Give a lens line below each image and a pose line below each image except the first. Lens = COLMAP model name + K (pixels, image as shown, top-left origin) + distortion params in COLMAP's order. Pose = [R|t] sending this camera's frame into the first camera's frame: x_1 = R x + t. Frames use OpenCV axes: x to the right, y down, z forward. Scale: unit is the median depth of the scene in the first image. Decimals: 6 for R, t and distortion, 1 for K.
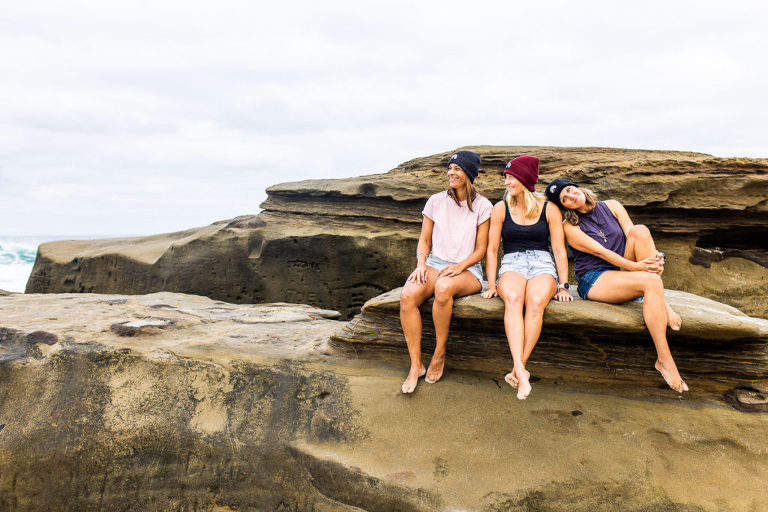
lens RADIAL K [[722.3, 0, 383.8], [0, 722.3, 253.4], [0, 0, 1]] dist [-0.002189, 0.000000]
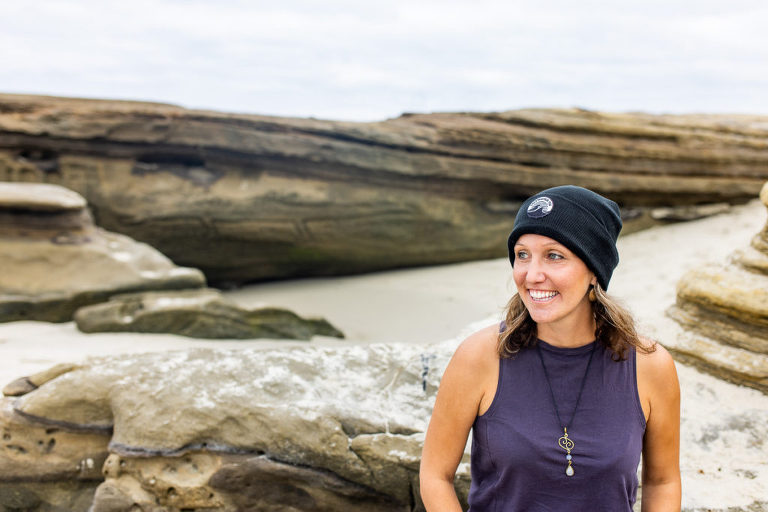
lens RADIAL K [[722.3, 0, 384.4], [0, 722.3, 256.2], [0, 0, 1]] dist [-0.002189, 0.000000]
pose [[0.945706, -0.024904, 0.324067, 0.659024], [-0.011286, 0.993943, 0.109318, 0.020019], [-0.324827, -0.107040, 0.939697, -1.100591]]
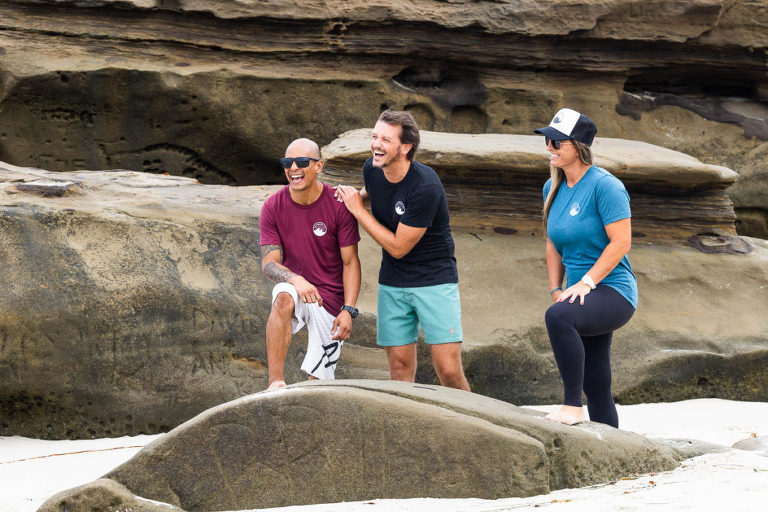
lens RADIAL K [[2893.1, 0, 384.6], [0, 2893.1, 256.6], [0, 0, 1]] dist [-0.068935, 0.000000]
pose [[0.915568, -0.018401, 0.401741, -1.465362], [-0.003372, 0.998566, 0.053422, 0.004457], [-0.402149, -0.050266, 0.914194, -2.398991]]
